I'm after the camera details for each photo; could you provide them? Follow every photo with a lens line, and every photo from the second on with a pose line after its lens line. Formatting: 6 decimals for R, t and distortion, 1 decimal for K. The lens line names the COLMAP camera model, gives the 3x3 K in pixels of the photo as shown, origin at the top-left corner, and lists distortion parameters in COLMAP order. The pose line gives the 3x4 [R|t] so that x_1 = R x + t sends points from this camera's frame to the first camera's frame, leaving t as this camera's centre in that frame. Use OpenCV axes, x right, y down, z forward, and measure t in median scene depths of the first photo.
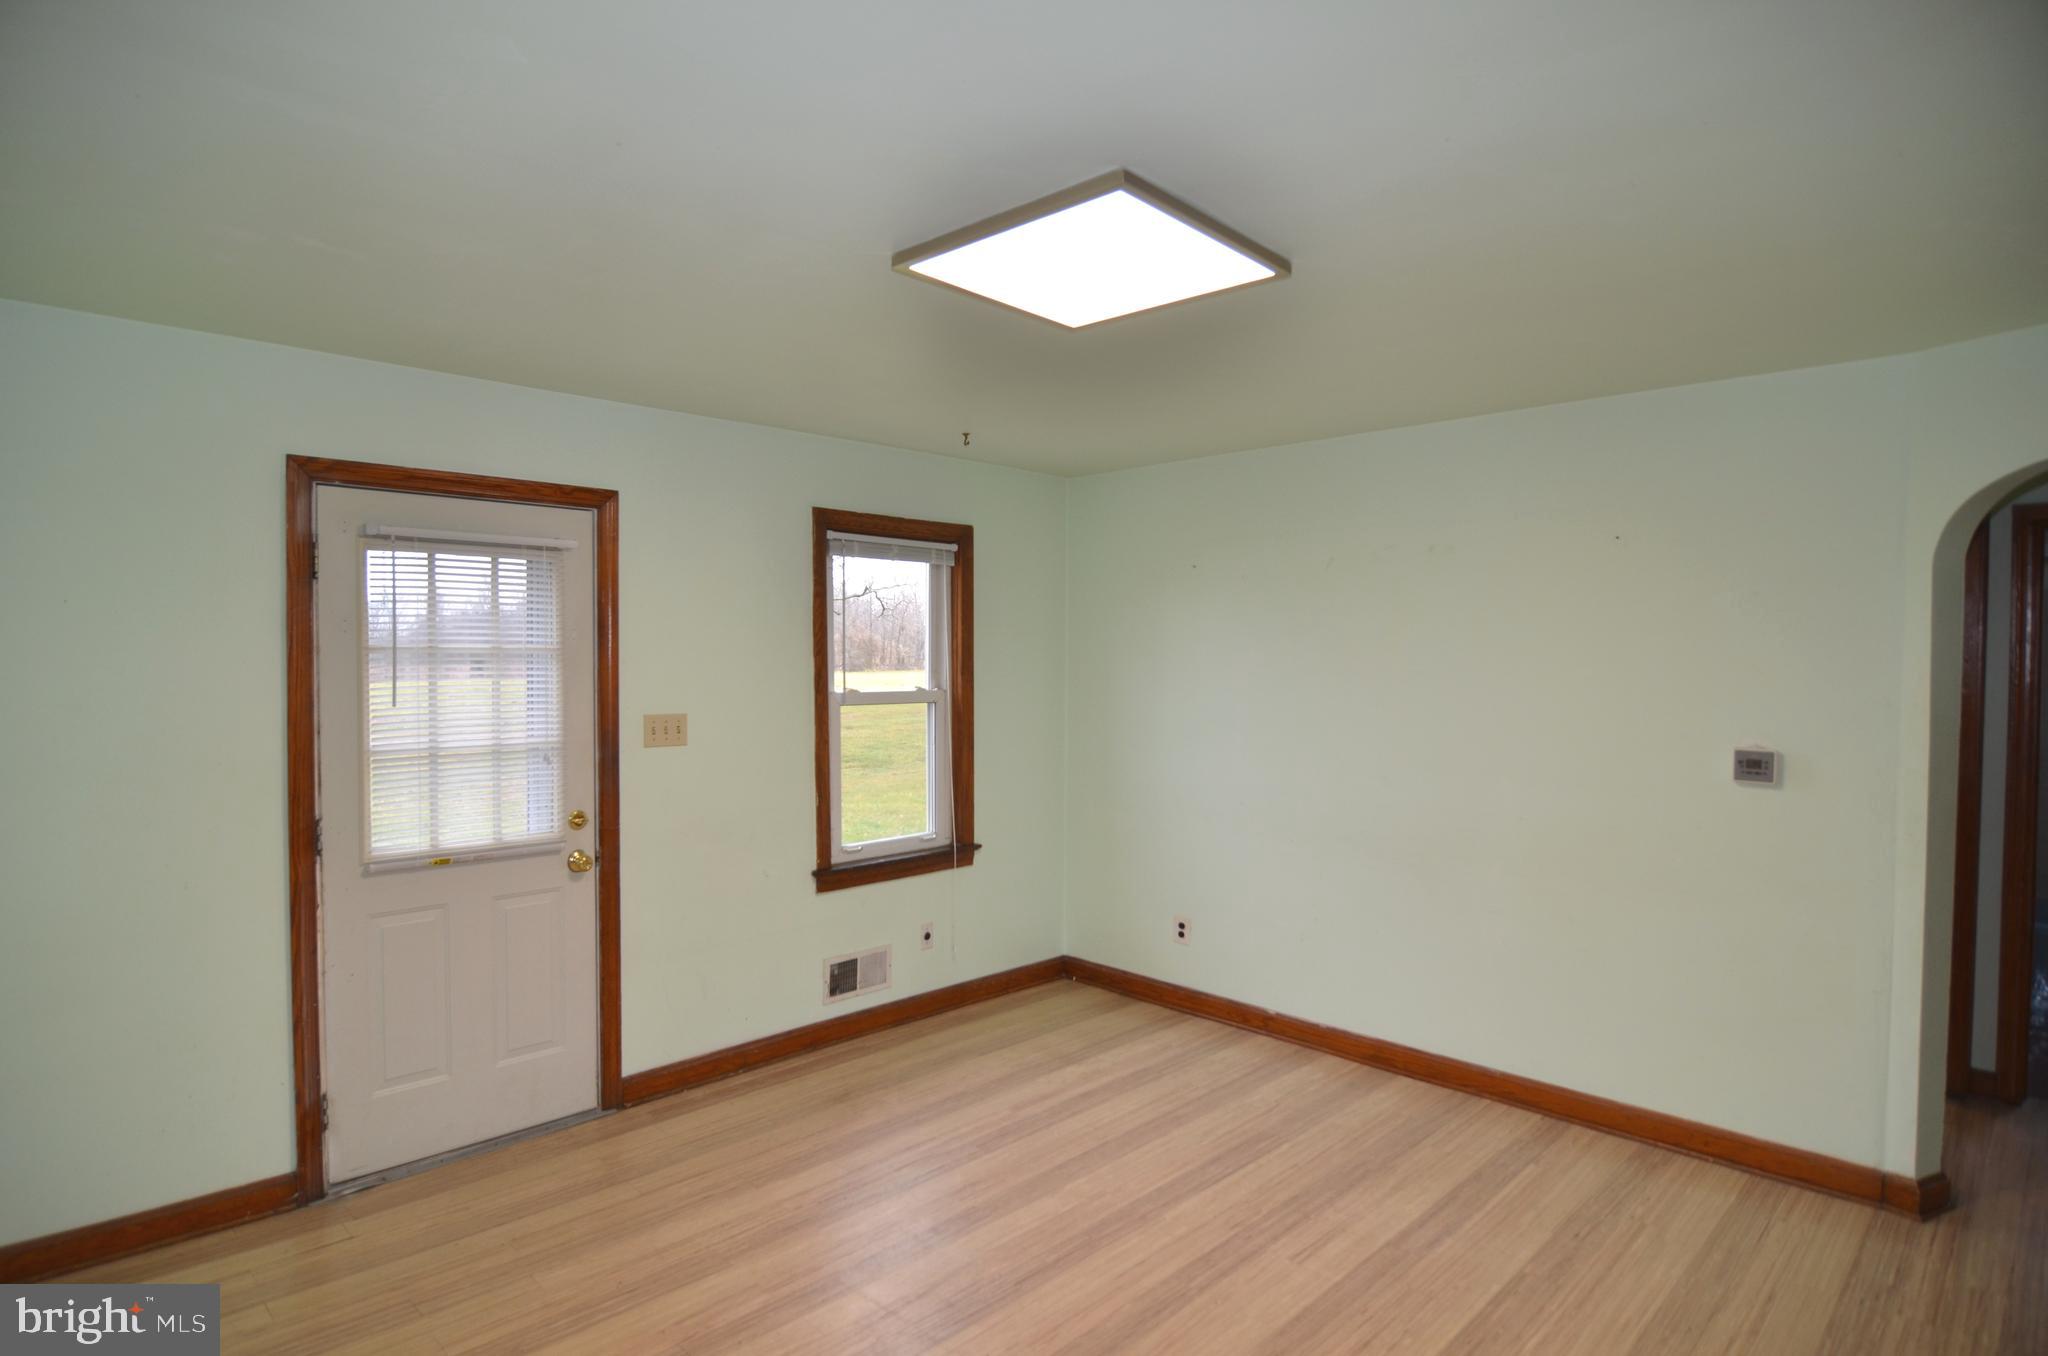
lens RADIAL K [[1087.9, 0, 1008.9], [0, 1087.9, 678.0], [0, 0, 1]] dist [-0.006448, -0.006864]
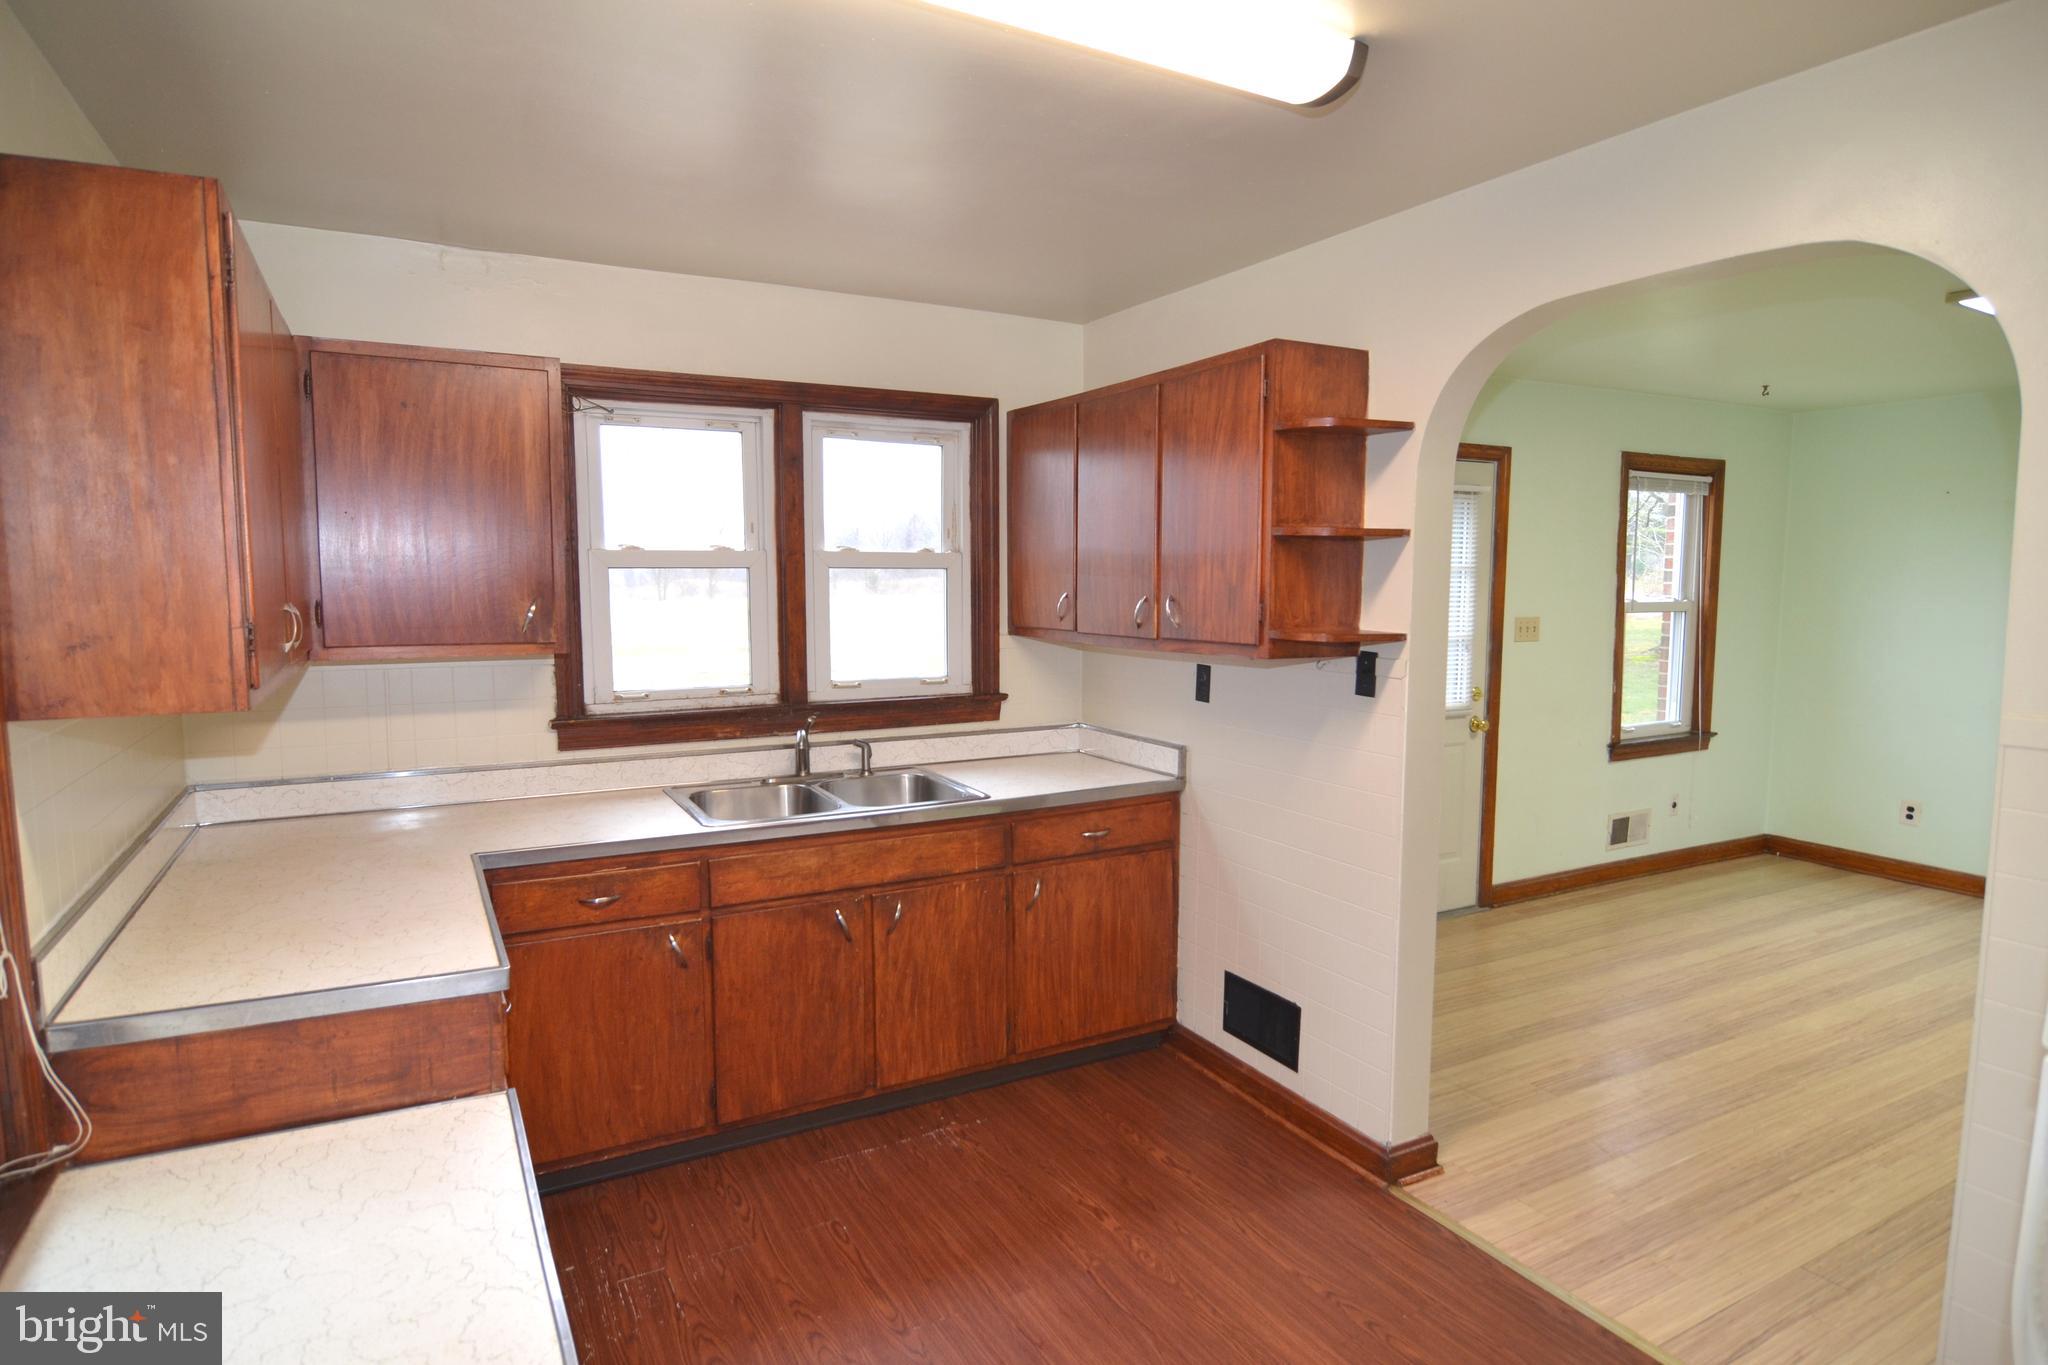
lens RADIAL K [[1133.7, 0, 1031.0], [0, 1133.7, 678.9], [0, 0, 1]] dist [-0.013831, -0.004873]
pose [[0.958164, 0.022610, -0.285326, -0.478049], [-0.001890, 0.997353, 0.072685, 0.009380], [0.286214, -0.069104, 0.955671, -0.462212]]
